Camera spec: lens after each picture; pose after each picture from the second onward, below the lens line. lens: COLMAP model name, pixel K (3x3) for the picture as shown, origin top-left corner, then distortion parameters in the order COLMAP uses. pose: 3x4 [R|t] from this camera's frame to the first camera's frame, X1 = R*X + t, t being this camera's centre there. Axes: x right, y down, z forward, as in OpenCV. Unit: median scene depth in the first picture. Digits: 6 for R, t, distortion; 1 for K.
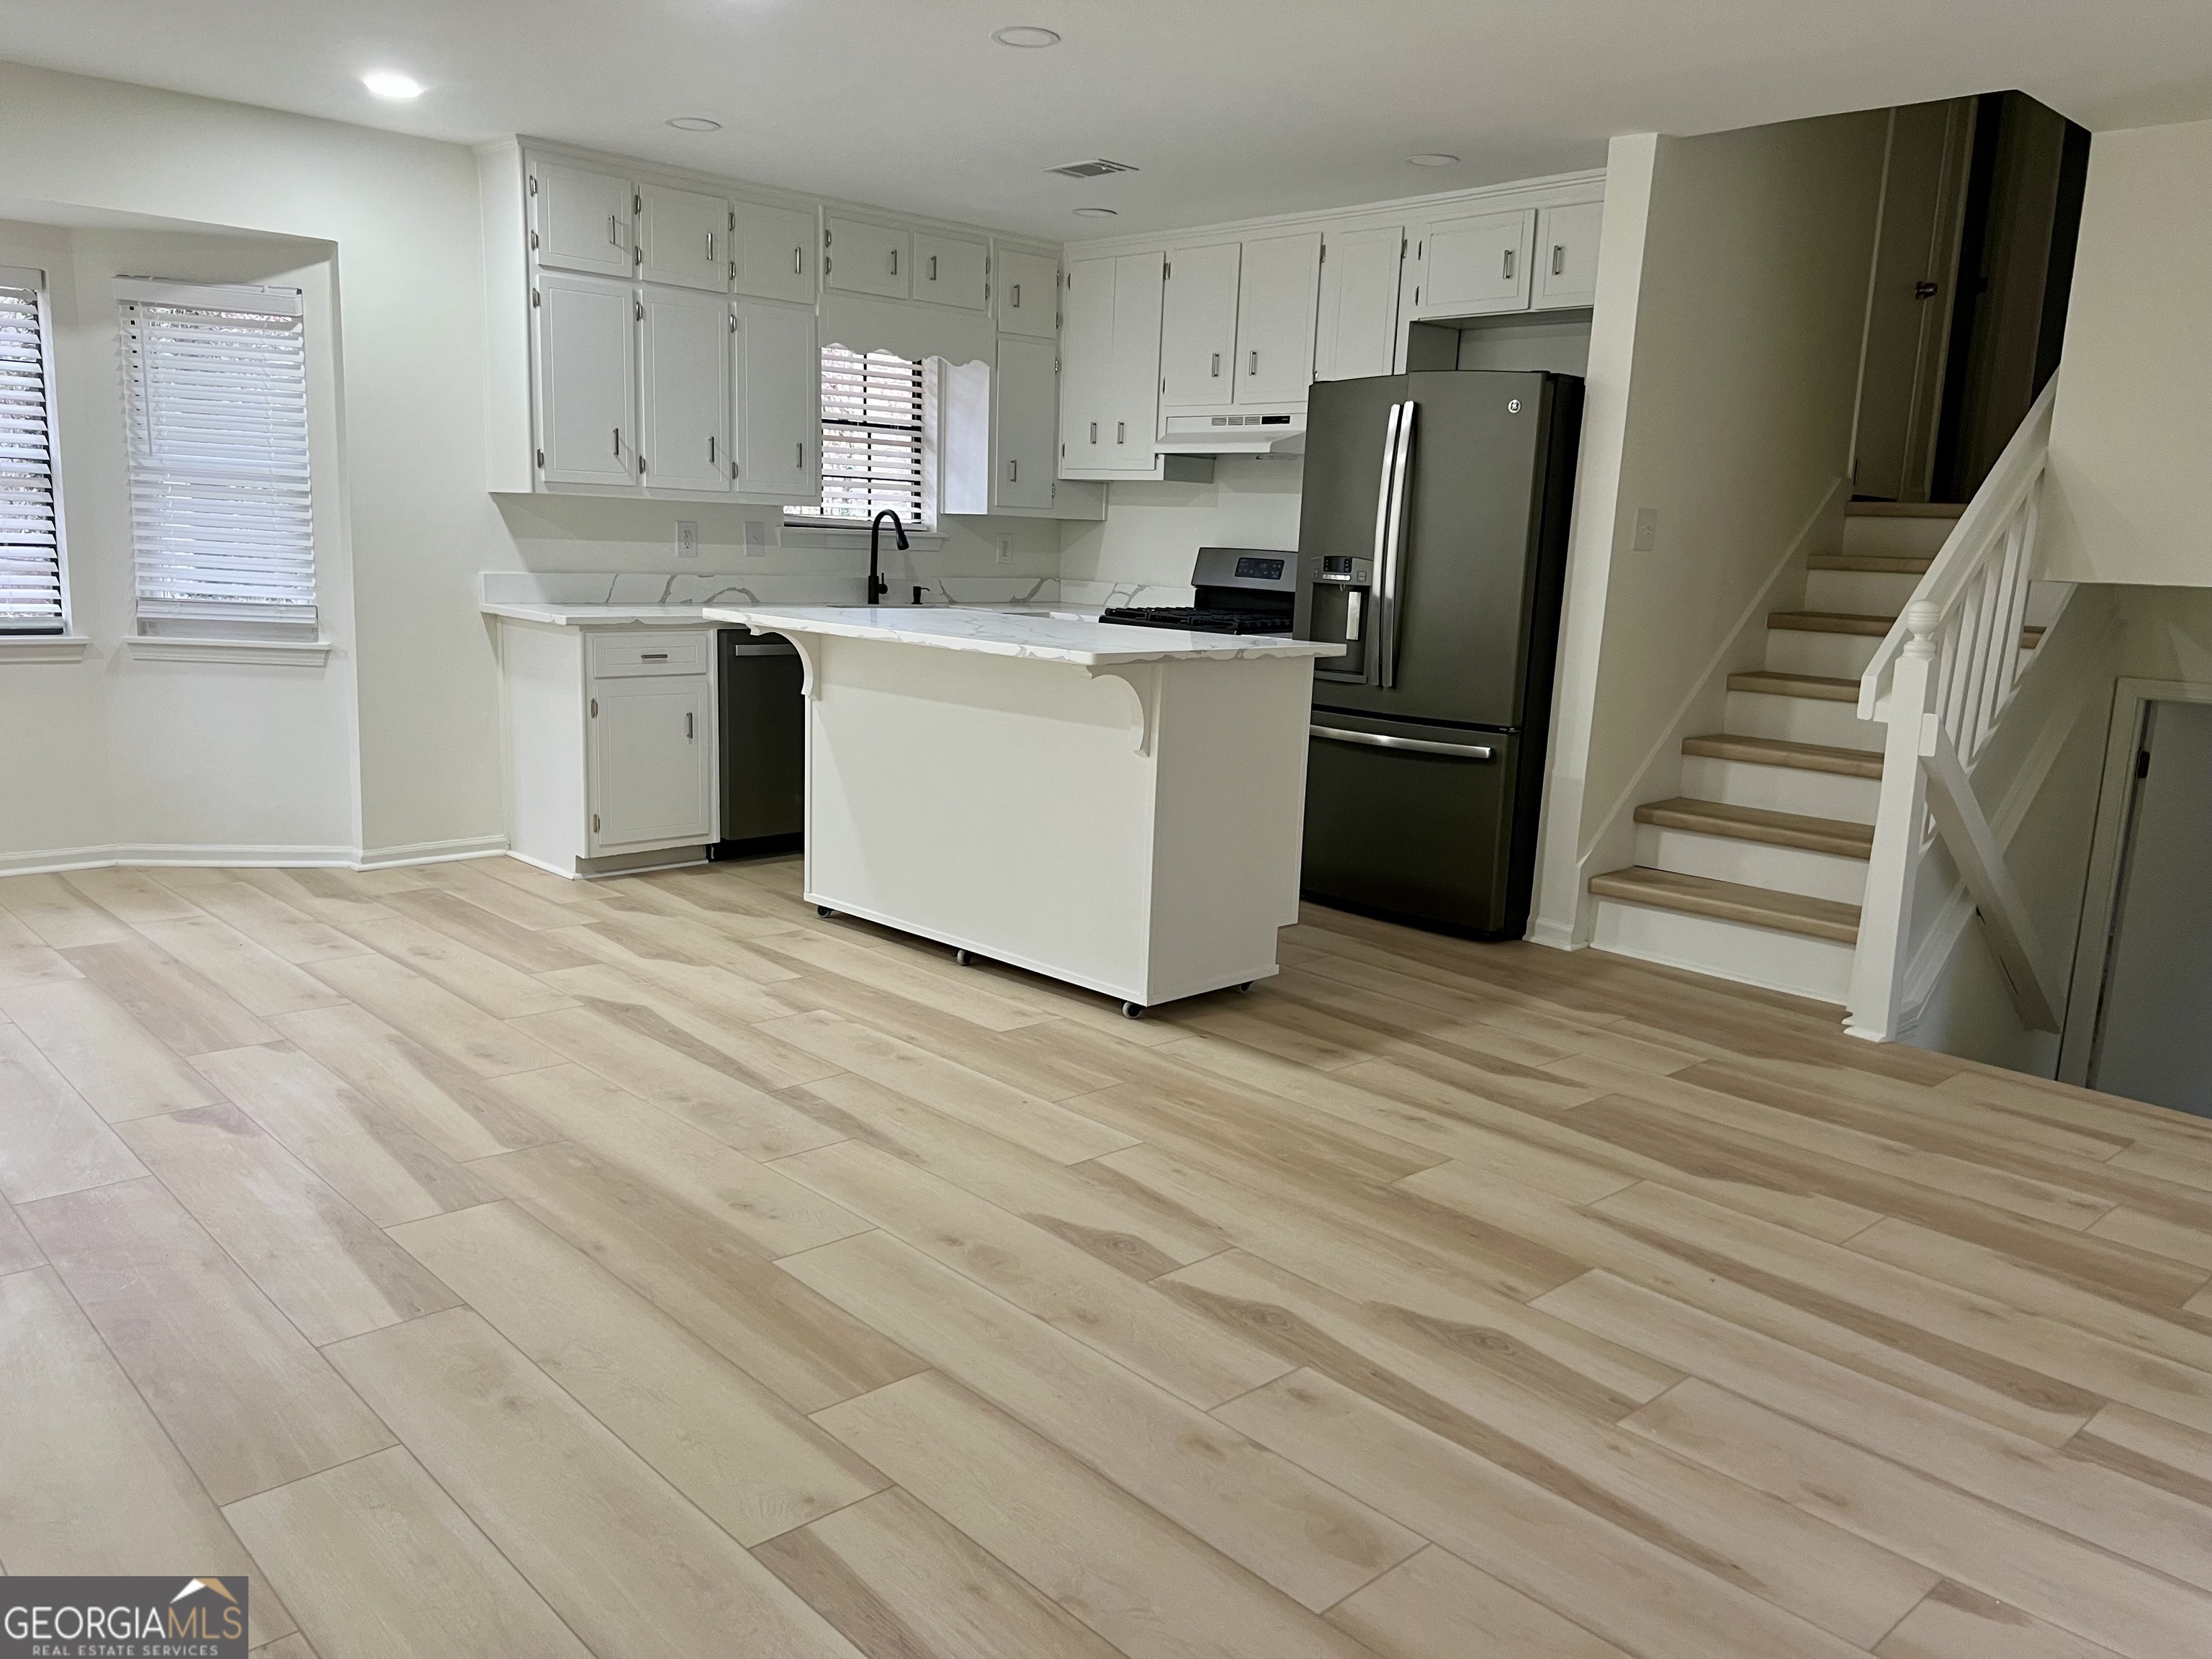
lens RADIAL K [[1653.5, 0, 1111.7], [0, 1653.5, 847.4], [0, 0, 1]] dist [0.072232, -0.085643]
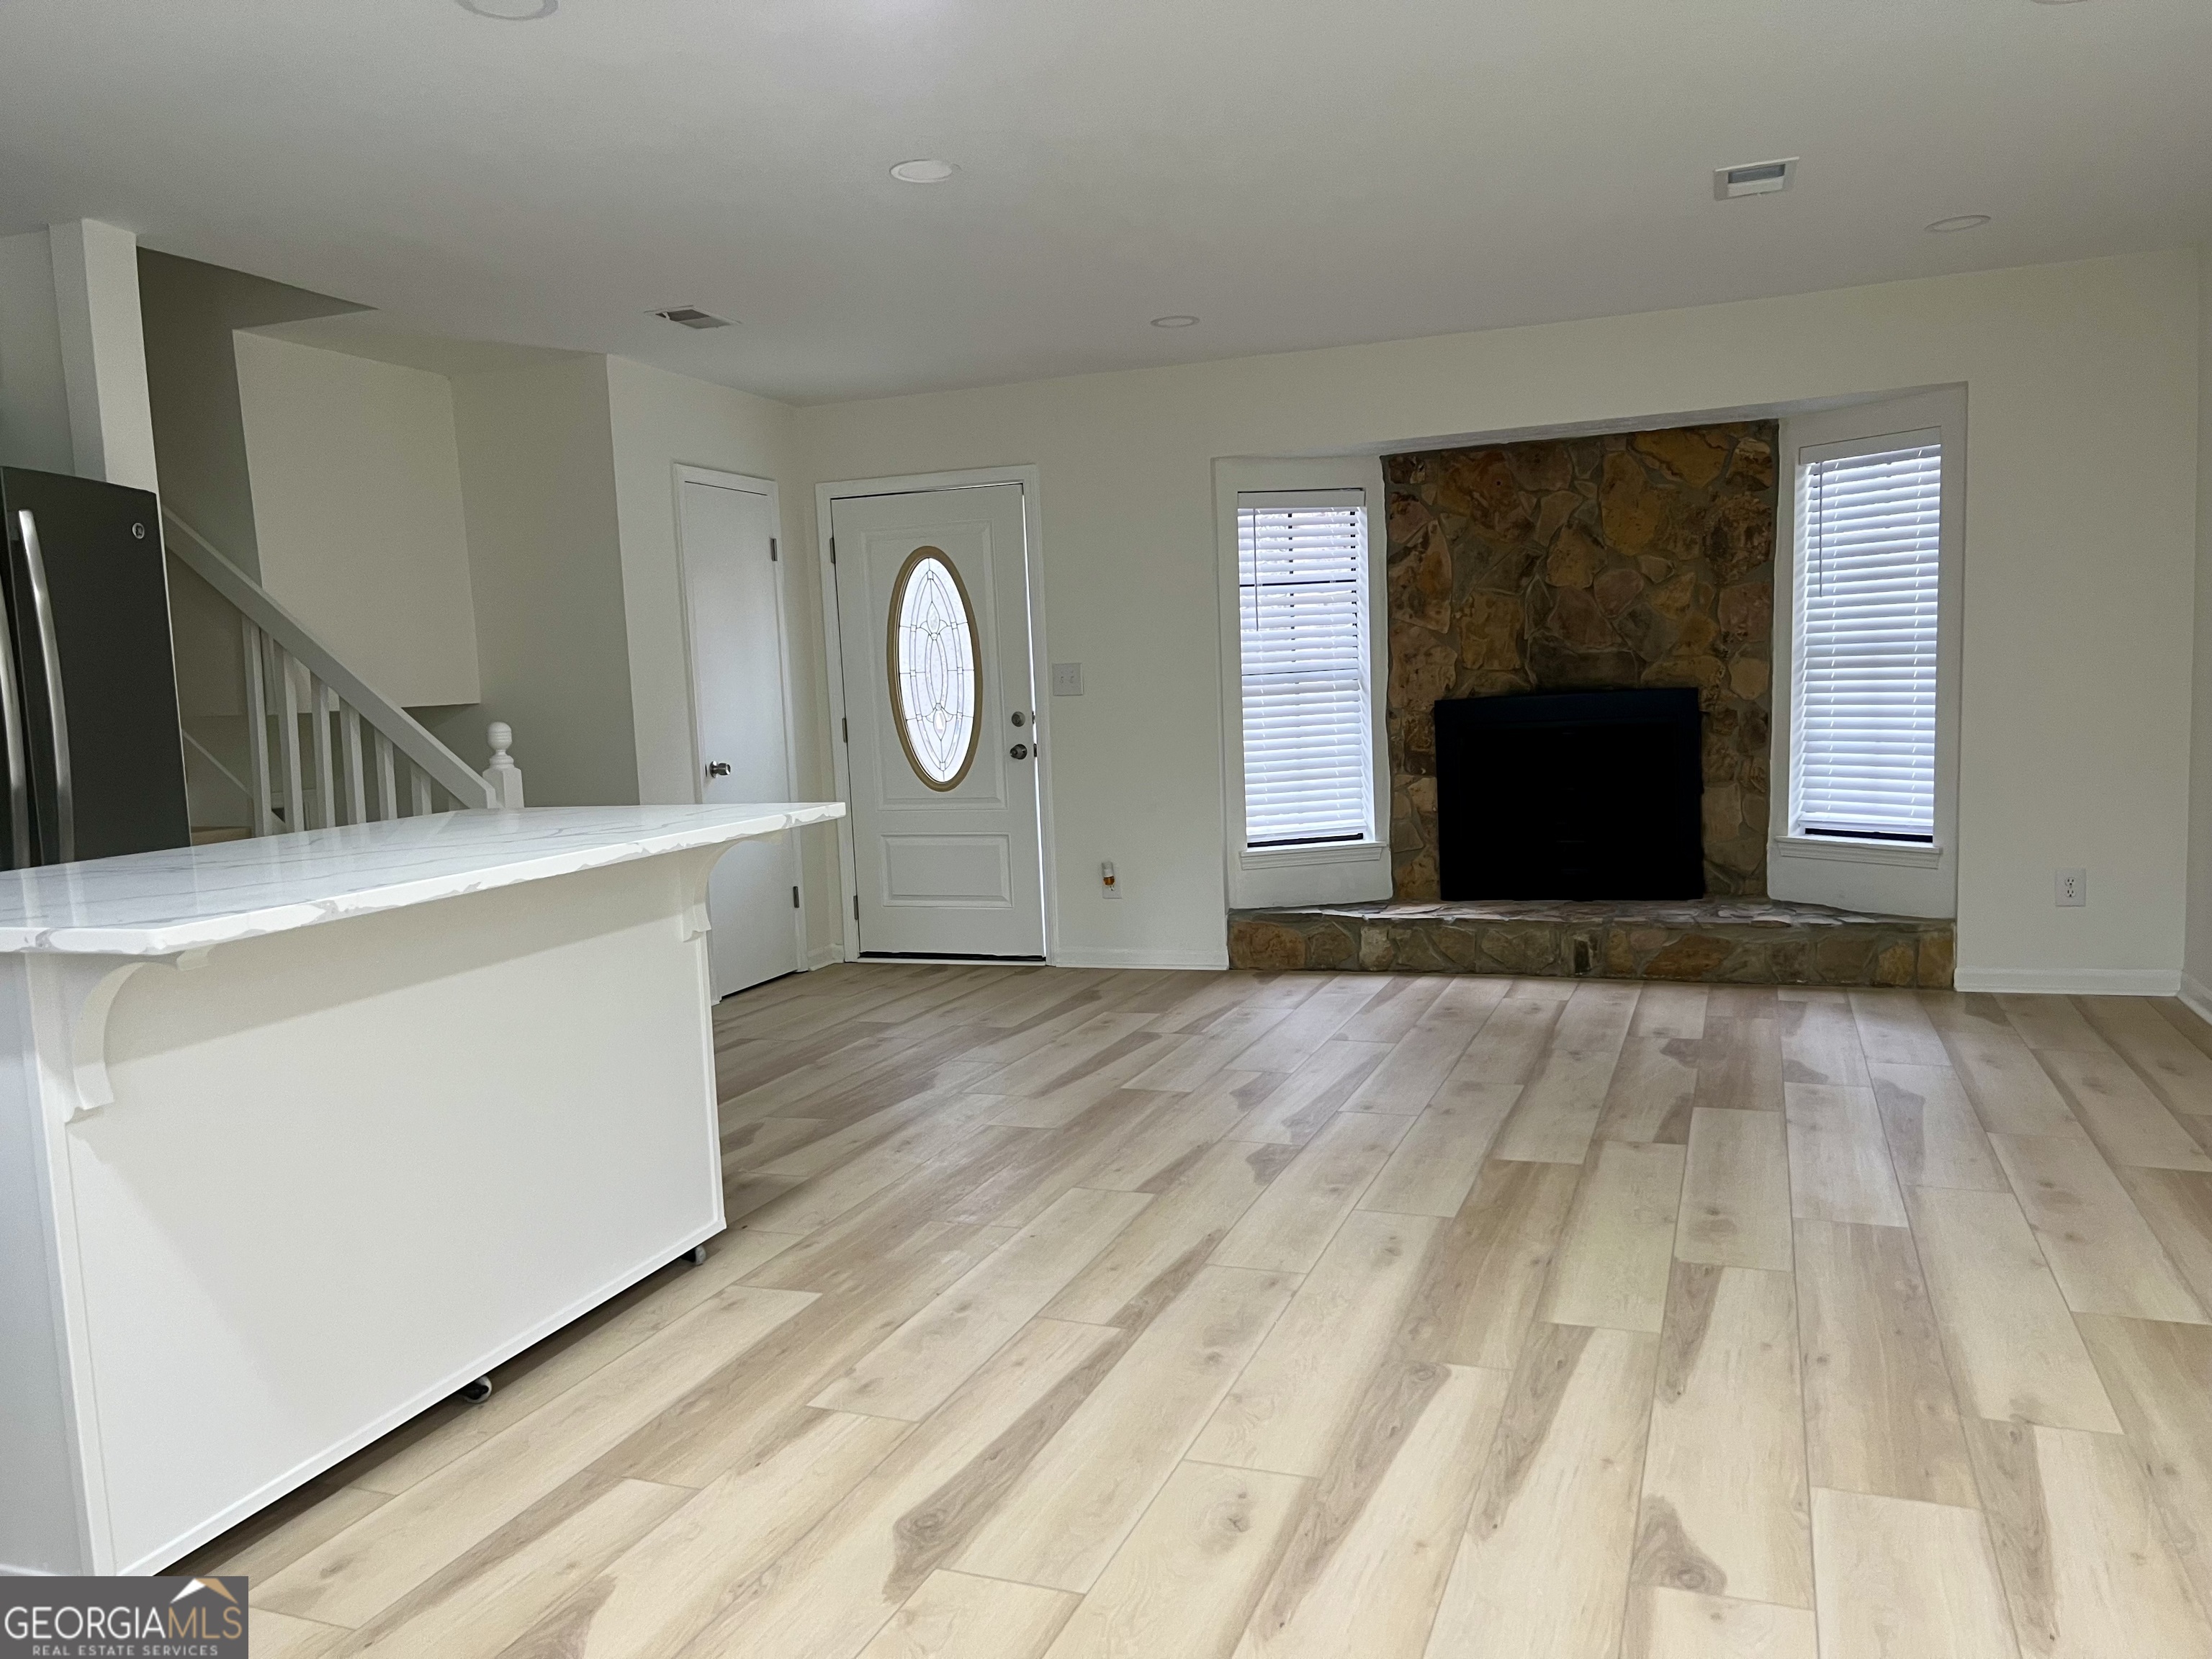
lens RADIAL K [[1653.5, 0, 1095.7], [0, 1653.5, 834.0], [0, 0, 1]] dist [0.072232, -0.085643]
pose [[-0.430041, -0.106652, 0.896487, -0.801020], [0.195247, 0.958511, 0.207690, -0.236706], [-0.881444, 0.264351, -0.391376, 1.108989]]
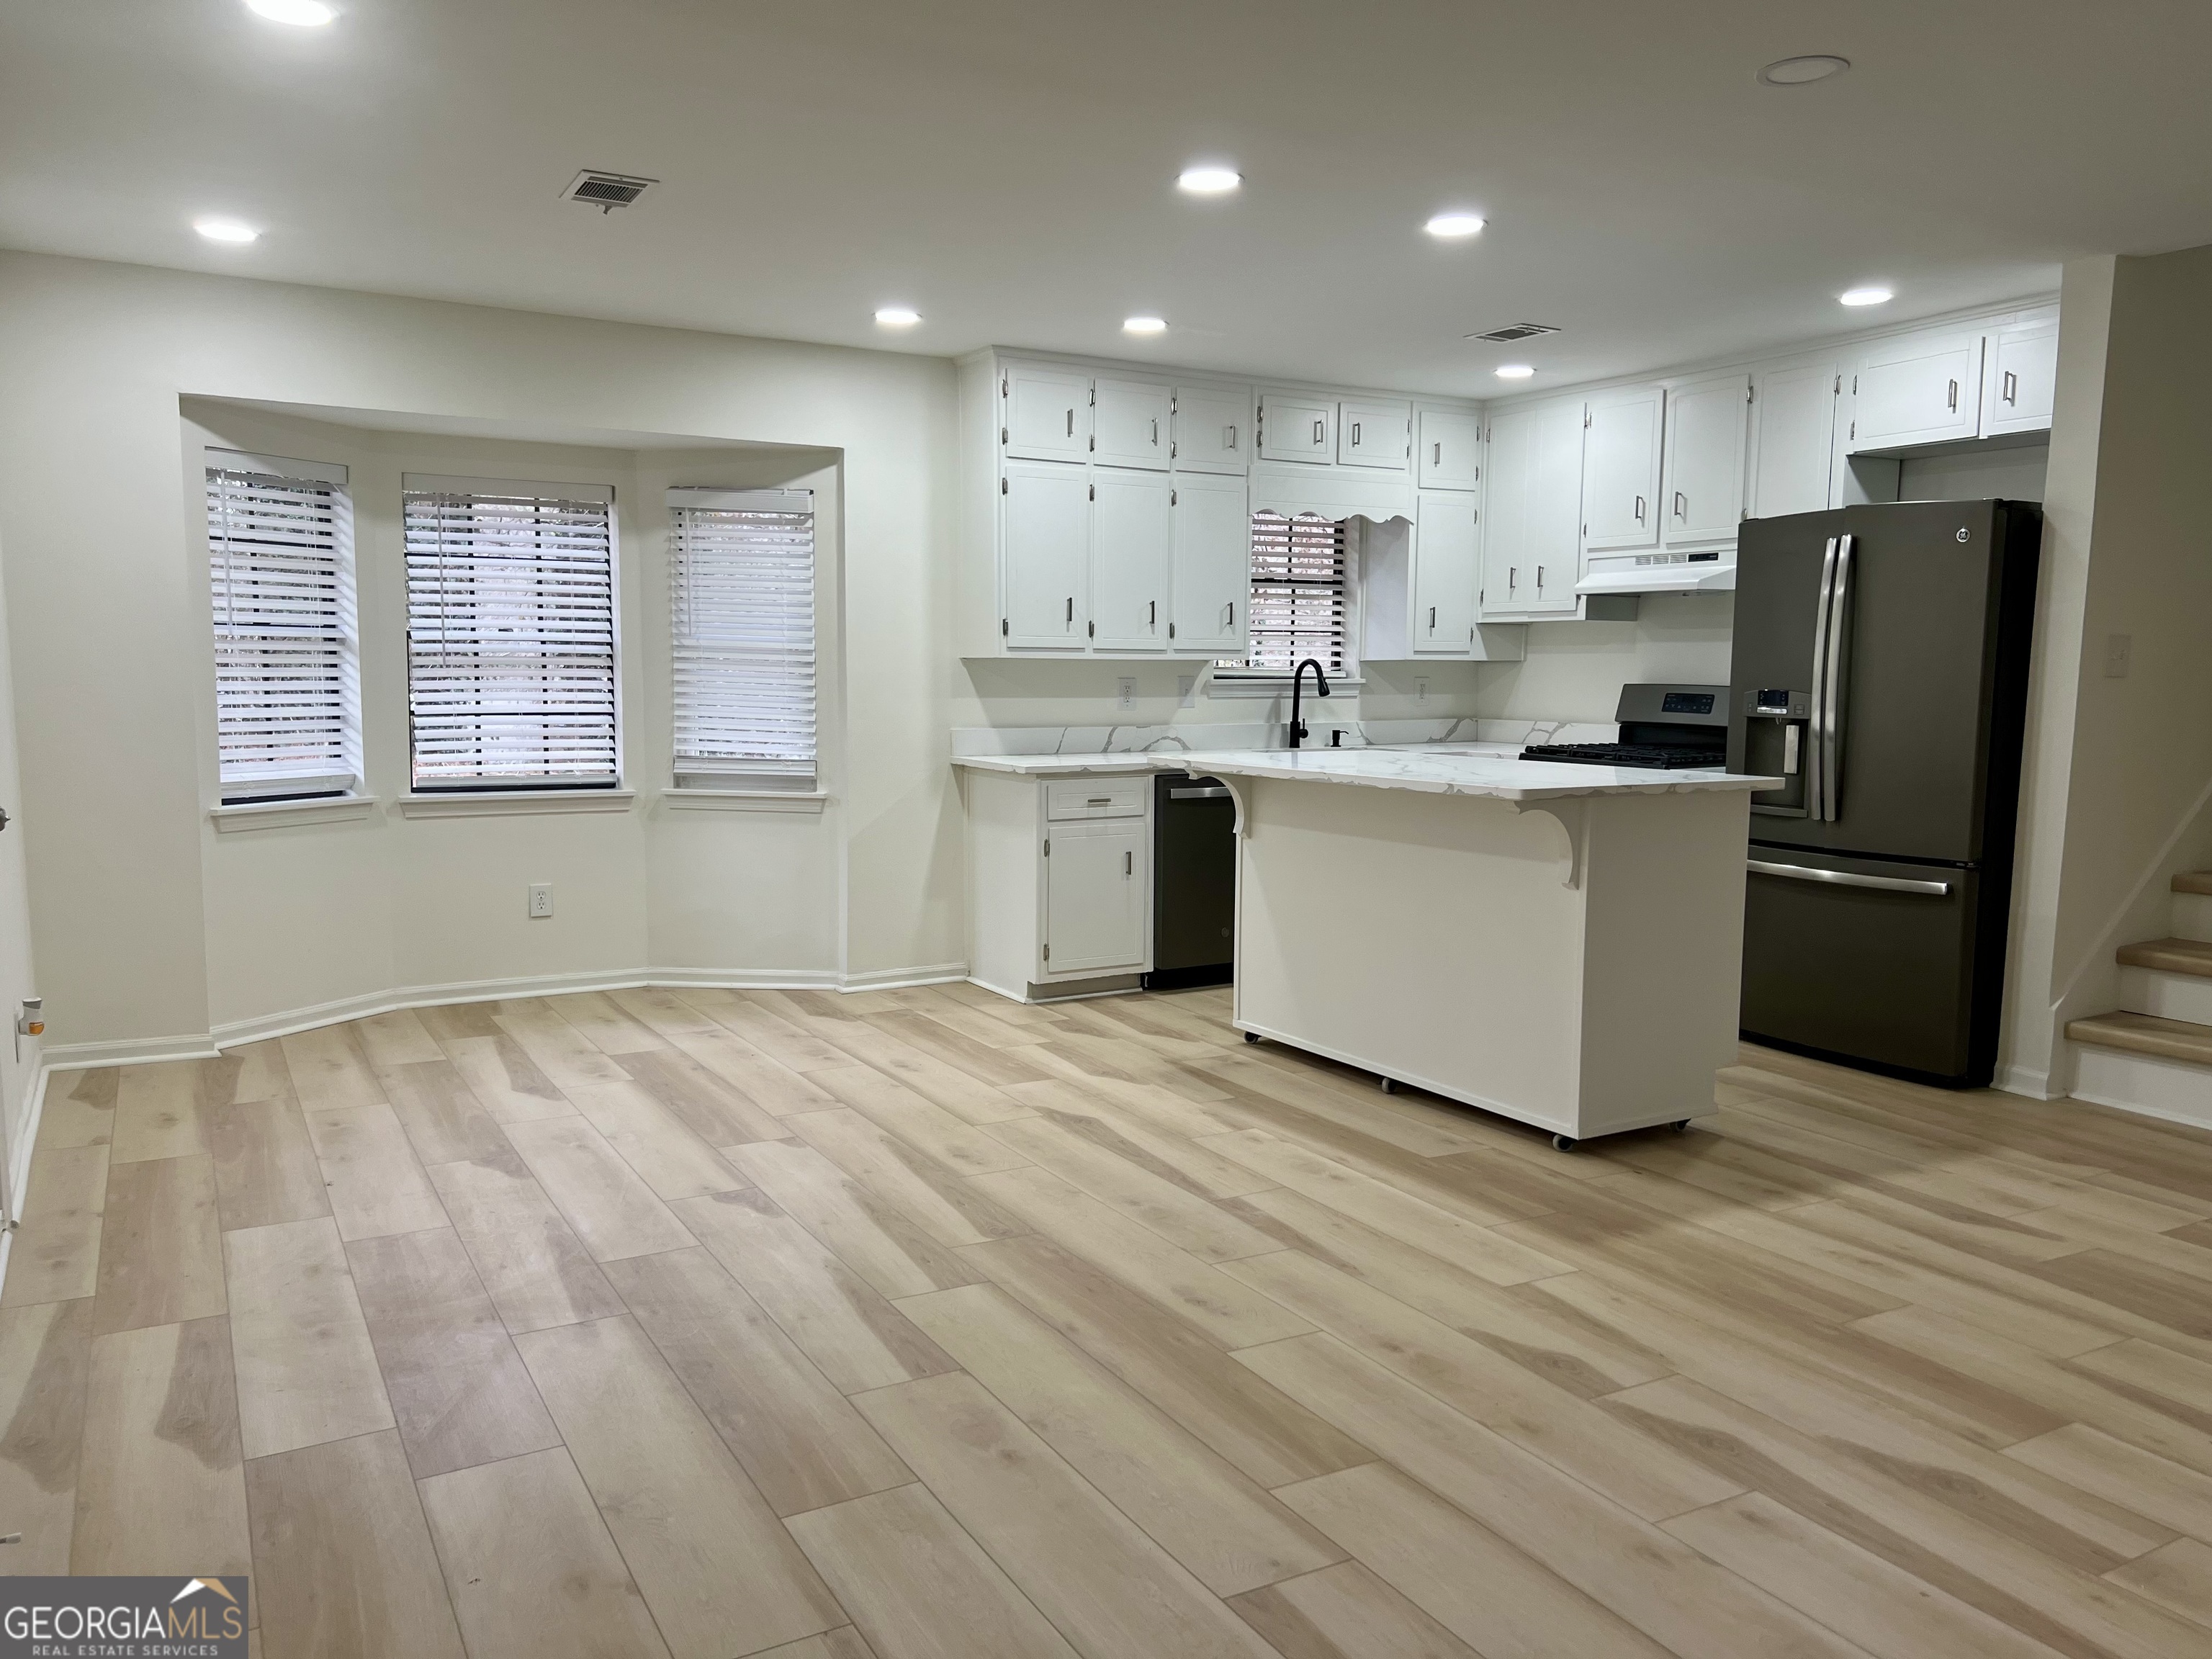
lens RADIAL K [[1653.5, 0, 1116.5], [0, 1653.5, 847.9], [0, 0, 1]] dist [0.072232, -0.085643]
pose [[0.971570, -0.004487, -0.236708, -0.010297], [-0.015603, 0.996433, -0.082933, 0.008372], [0.236236, 0.084269, 0.968035, -0.060022]]
